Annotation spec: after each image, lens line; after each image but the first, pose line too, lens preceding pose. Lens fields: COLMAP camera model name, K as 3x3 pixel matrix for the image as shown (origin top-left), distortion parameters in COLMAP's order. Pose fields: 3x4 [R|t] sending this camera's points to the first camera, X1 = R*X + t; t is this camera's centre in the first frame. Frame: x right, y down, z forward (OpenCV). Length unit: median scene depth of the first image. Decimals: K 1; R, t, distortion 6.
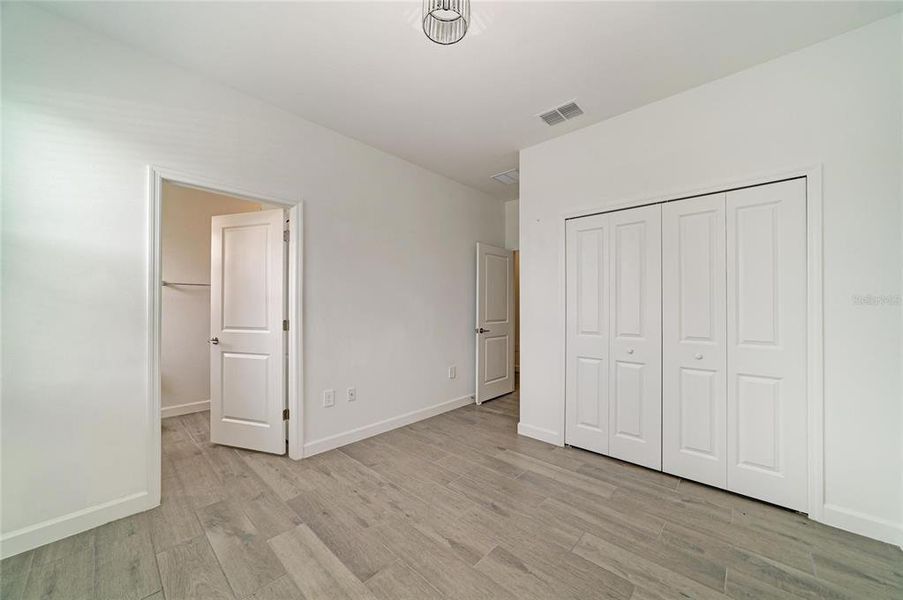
lens RADIAL K [[338.5, 0, 455.2], [0, 338.5, 302.8], [0, 0, 1]] dist [-0.002344, 0.000071]
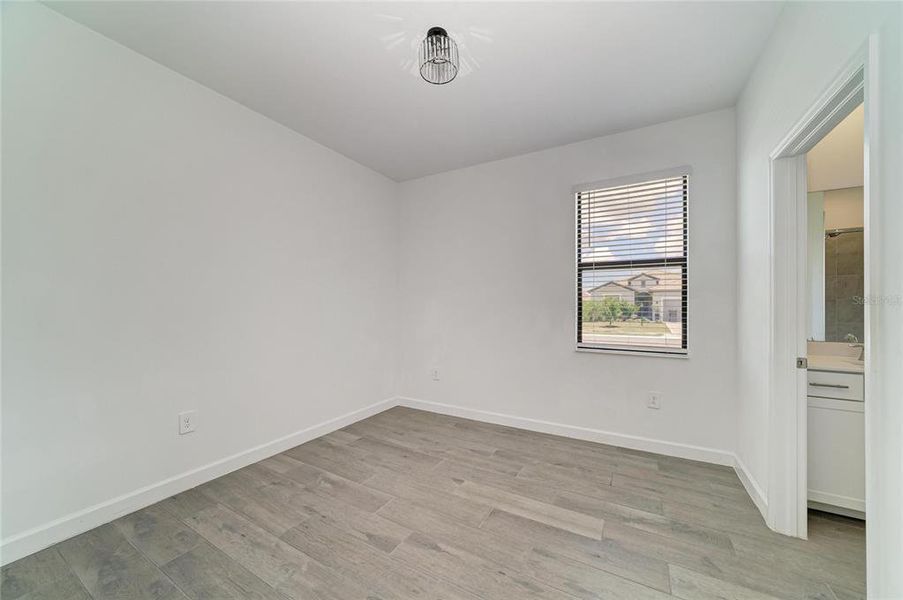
lens RADIAL K [[352.0, 0, 454.2], [0, 352.0, 302.8], [0, 0, 1]] dist [-0.001751, 0.000005]
pose [[-0.975112, -0.004536, -0.221667, 0.171818], [-0.001102, 0.999877, -0.015615, 0.019123], [0.221711, -0.014982, -0.974997, 2.027827]]
